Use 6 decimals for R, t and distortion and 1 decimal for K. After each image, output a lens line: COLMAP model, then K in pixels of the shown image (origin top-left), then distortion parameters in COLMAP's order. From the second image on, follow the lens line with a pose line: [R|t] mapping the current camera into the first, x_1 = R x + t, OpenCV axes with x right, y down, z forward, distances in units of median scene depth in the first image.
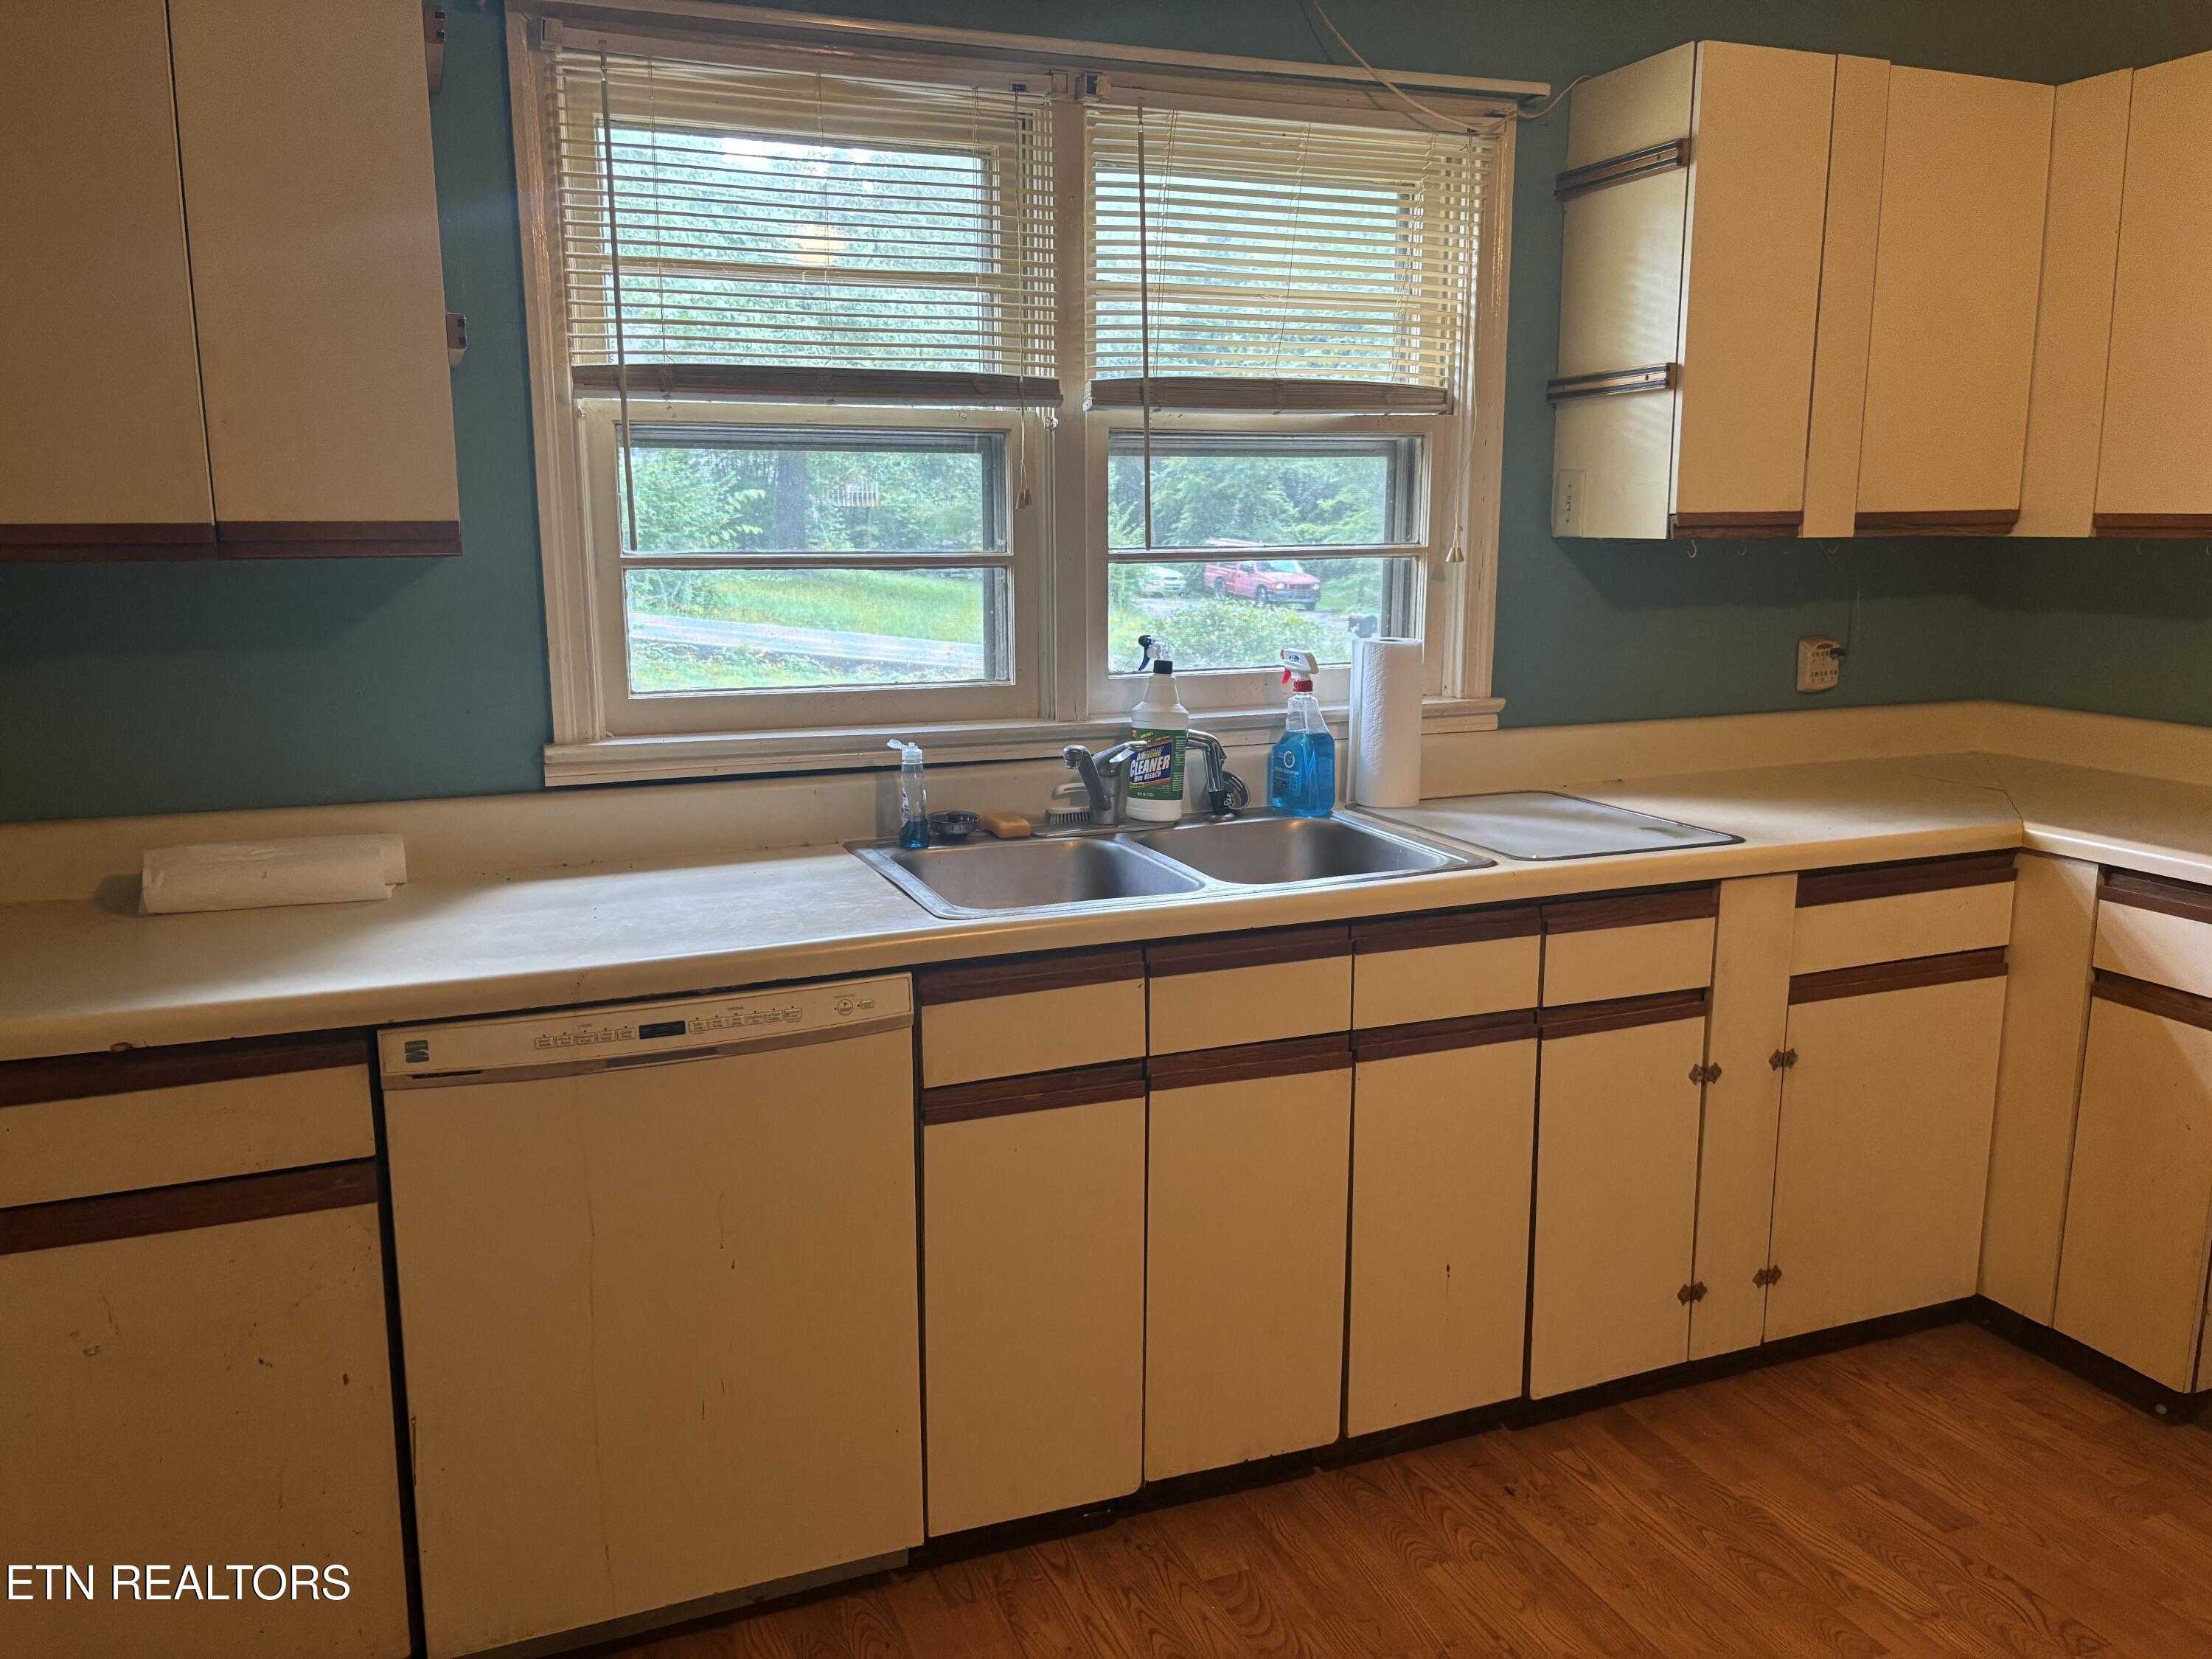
lens RADIAL K [[1696.6, 0, 1113.4], [0, 1696.6, 820.2], [0, 0, 1]] dist [0.061633, -0.073267]
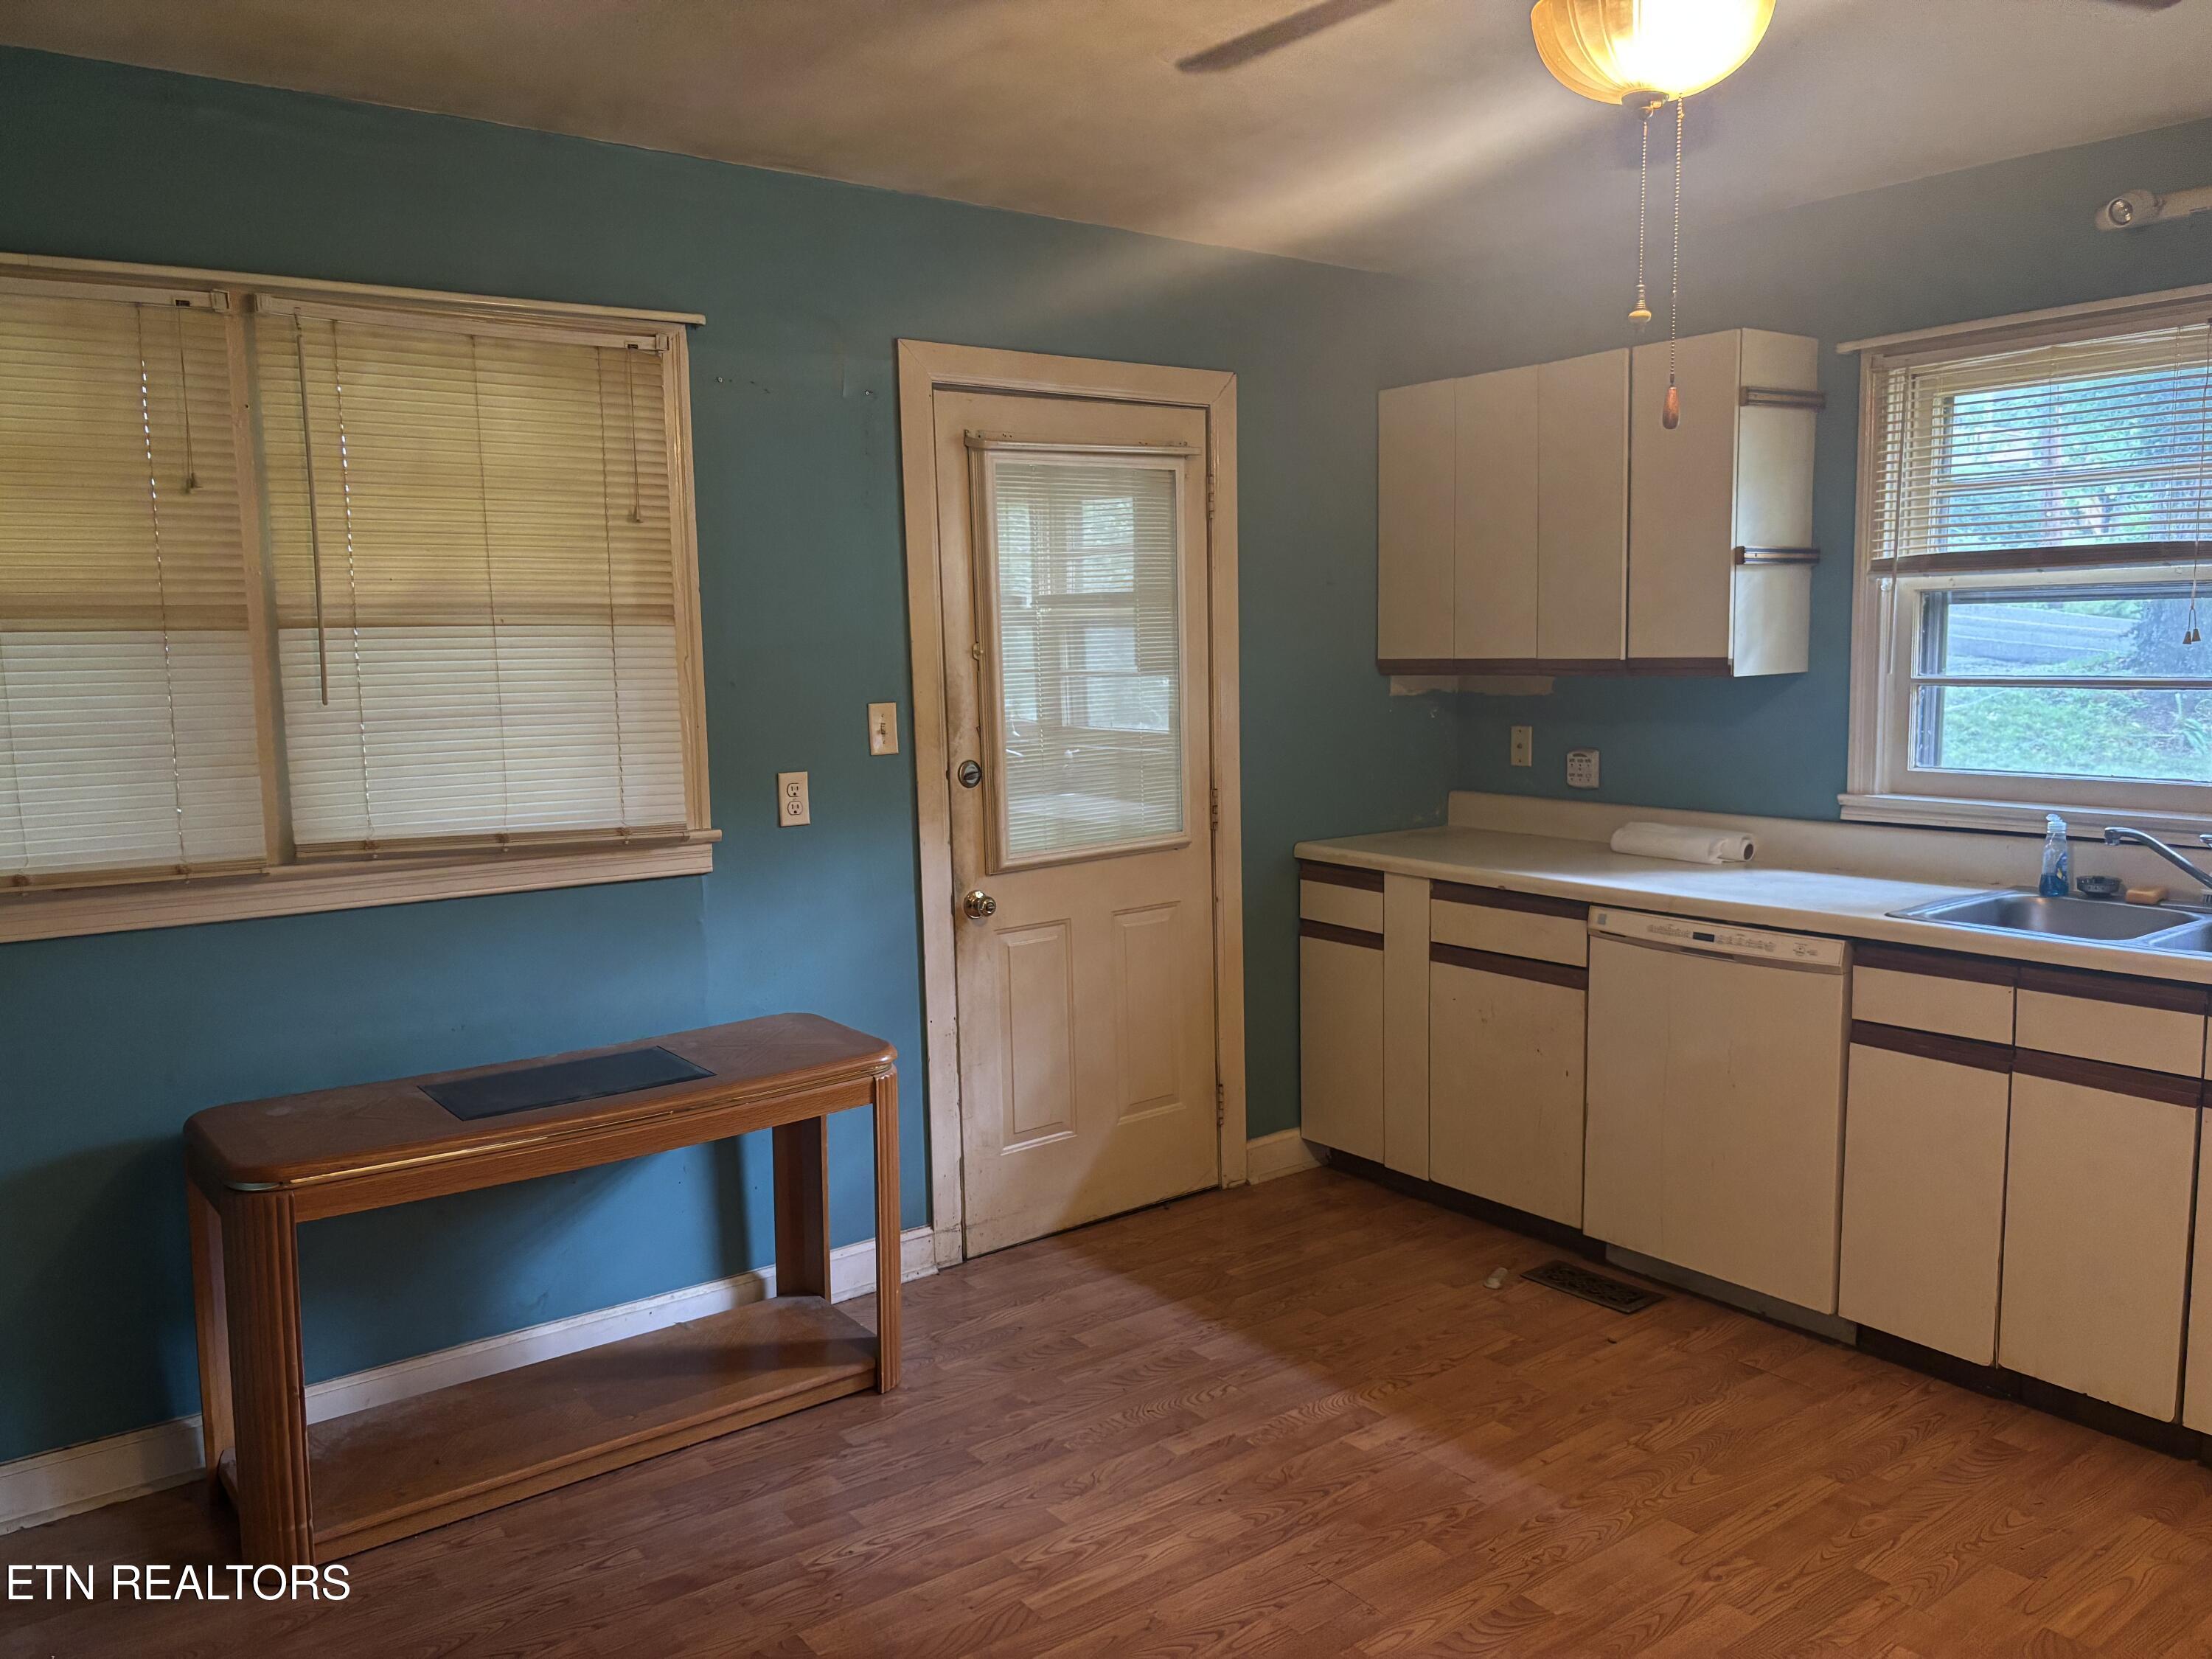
lens RADIAL K [[1696.6, 0, 1113.4], [0, 1696.6, 820.2], [0, 0, 1]] dist [0.061633, -0.073267]
pose [[0.257237, 0.100933, -0.961063, 0.782322], [-0.159508, 0.985323, 0.060786, -0.005712], [0.953093, 0.137661, 0.269562, -0.061412]]
